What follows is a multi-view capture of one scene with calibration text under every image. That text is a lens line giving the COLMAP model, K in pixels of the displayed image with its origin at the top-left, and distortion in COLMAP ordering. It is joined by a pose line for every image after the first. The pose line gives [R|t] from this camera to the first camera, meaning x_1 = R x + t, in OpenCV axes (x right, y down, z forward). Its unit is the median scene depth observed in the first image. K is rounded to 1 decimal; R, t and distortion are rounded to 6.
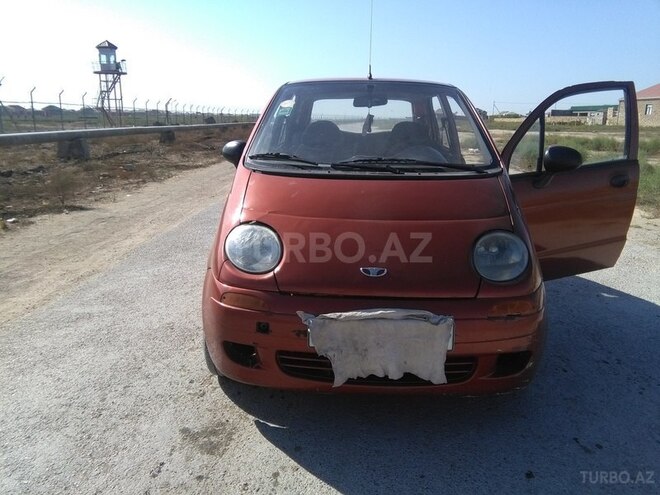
lens RADIAL K [[532.0, 0, 330.0], [0, 532.0, 247.5], [0, 0, 1]] dist [-0.003584, -0.004517]
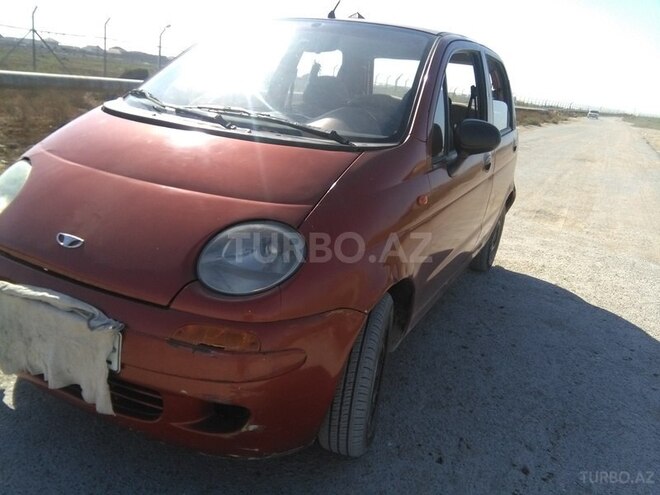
lens RADIAL K [[532.0, 0, 330.0], [0, 532.0, 247.5], [0, 0, 1]] dist [-0.003584, -0.004517]
pose [[0.927381, 0.203281, -0.314072, 0.664495], [-0.193725, 0.979114, 0.061702, -0.061147], [0.320055, 0.003622, 0.947392, 0.427425]]
